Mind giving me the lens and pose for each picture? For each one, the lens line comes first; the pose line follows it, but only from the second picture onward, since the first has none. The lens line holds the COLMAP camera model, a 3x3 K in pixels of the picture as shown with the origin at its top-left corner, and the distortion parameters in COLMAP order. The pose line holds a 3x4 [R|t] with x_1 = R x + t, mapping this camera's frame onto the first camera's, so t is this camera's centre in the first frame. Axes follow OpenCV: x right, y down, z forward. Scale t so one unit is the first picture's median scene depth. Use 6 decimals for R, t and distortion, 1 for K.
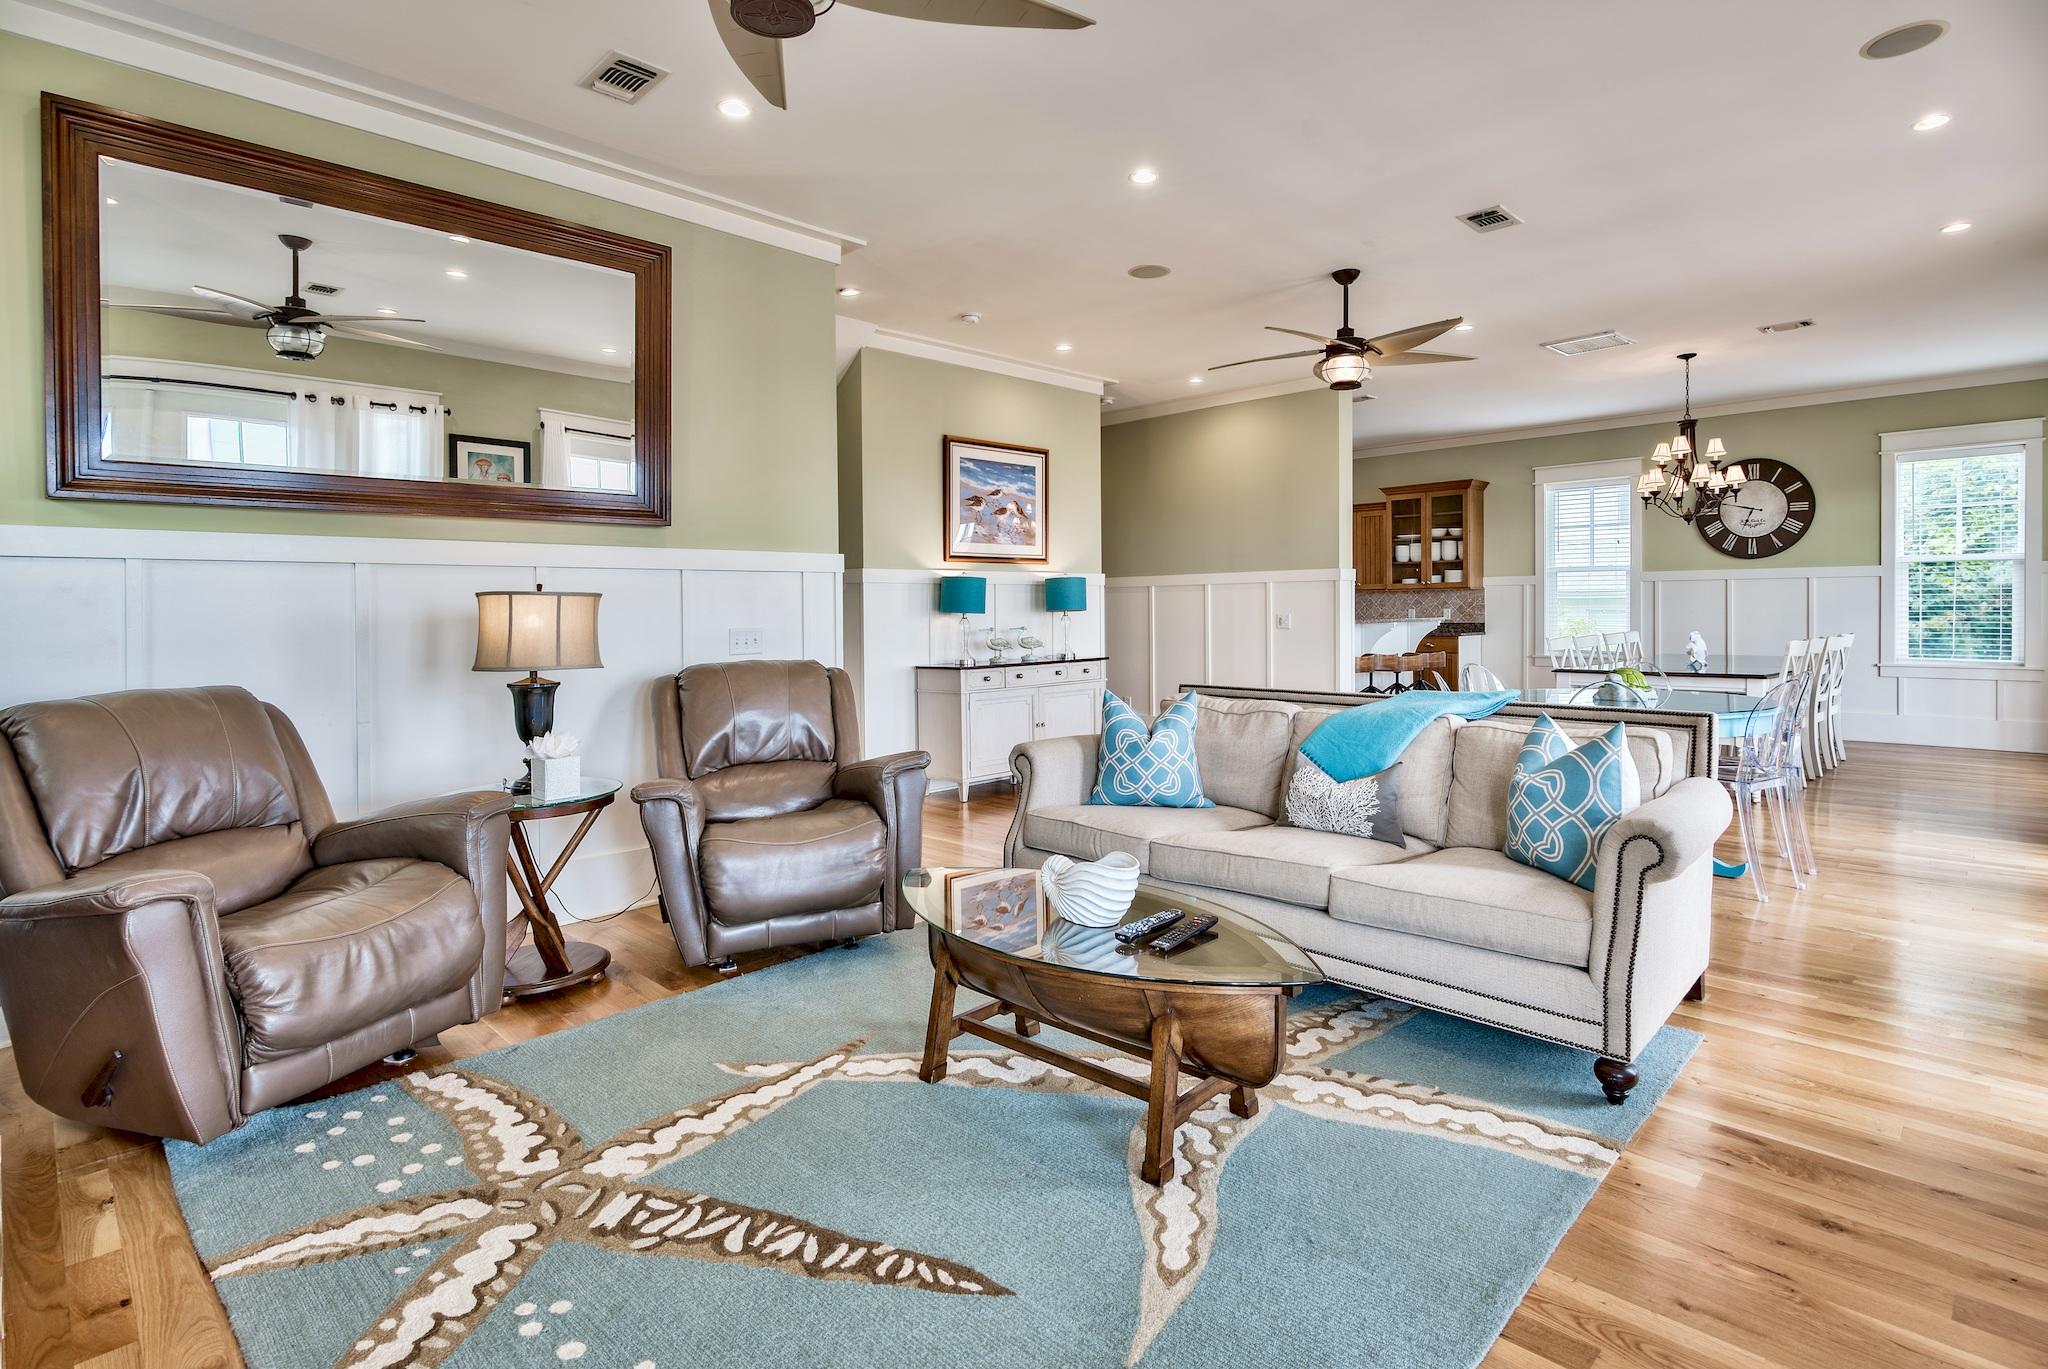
lens RADIAL K [[1008.4, 0, 1062.5], [0, 1008.4, 617.5], [0, 0, 1]] dist [0.000135, -0.000547]
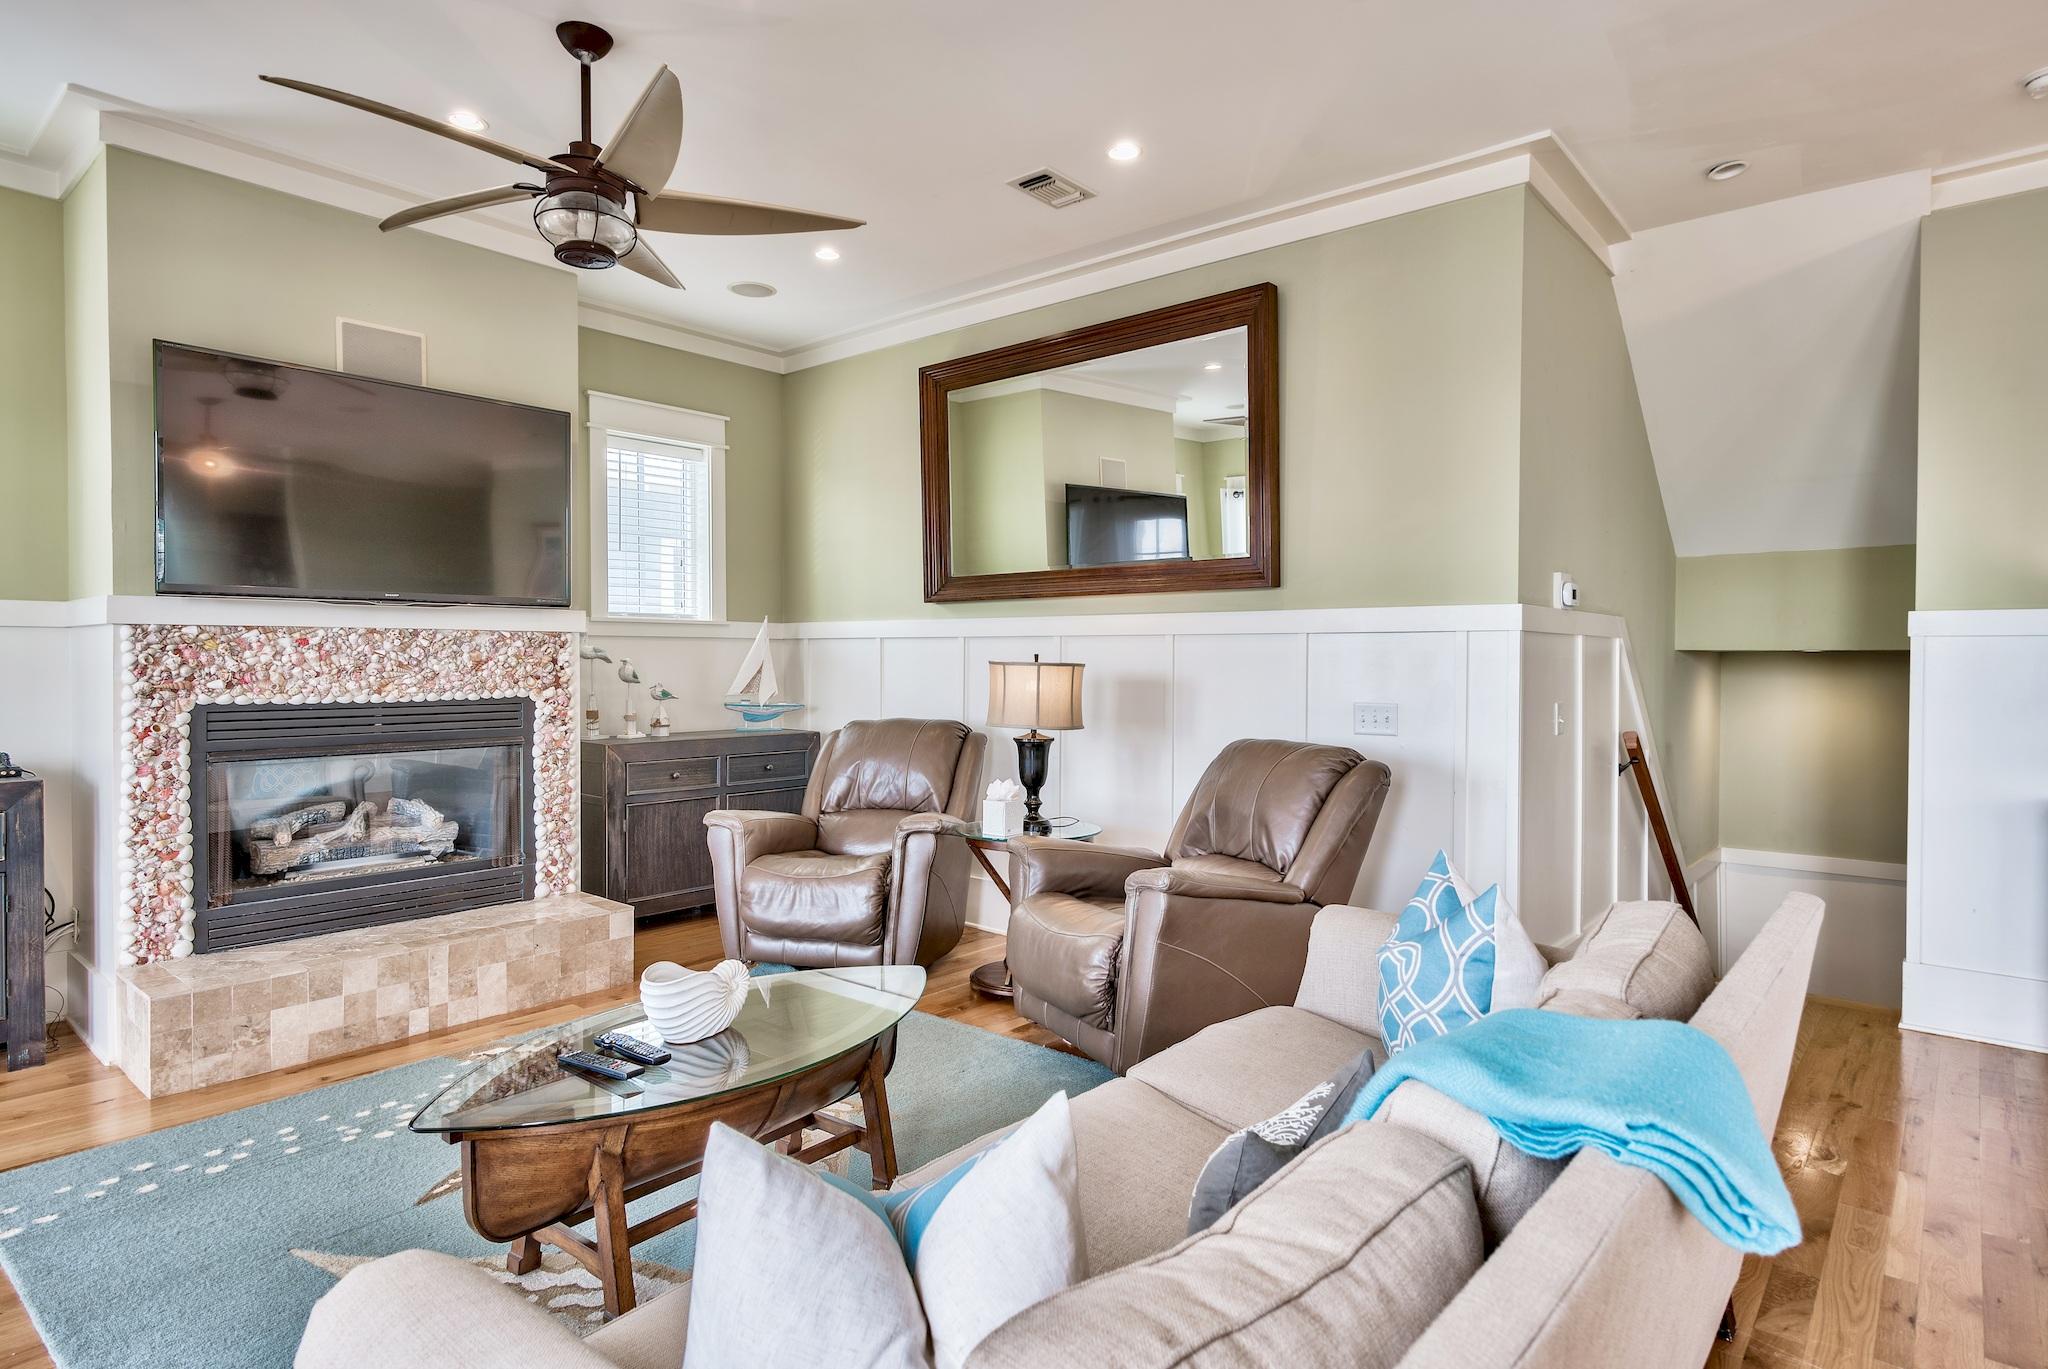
lens RADIAL K [[1078.2, 0, 984.5], [0, 1078.2, 670.0], [0, 0, 1]] dist [-0.017206, 0.006211]
pose [[0.053554, 0.026462, -0.998214, 0.280394], [-0.011606, 0.999598, 0.025876, -0.018170], [0.998498, 0.010200, 0.053839, 0.334345]]
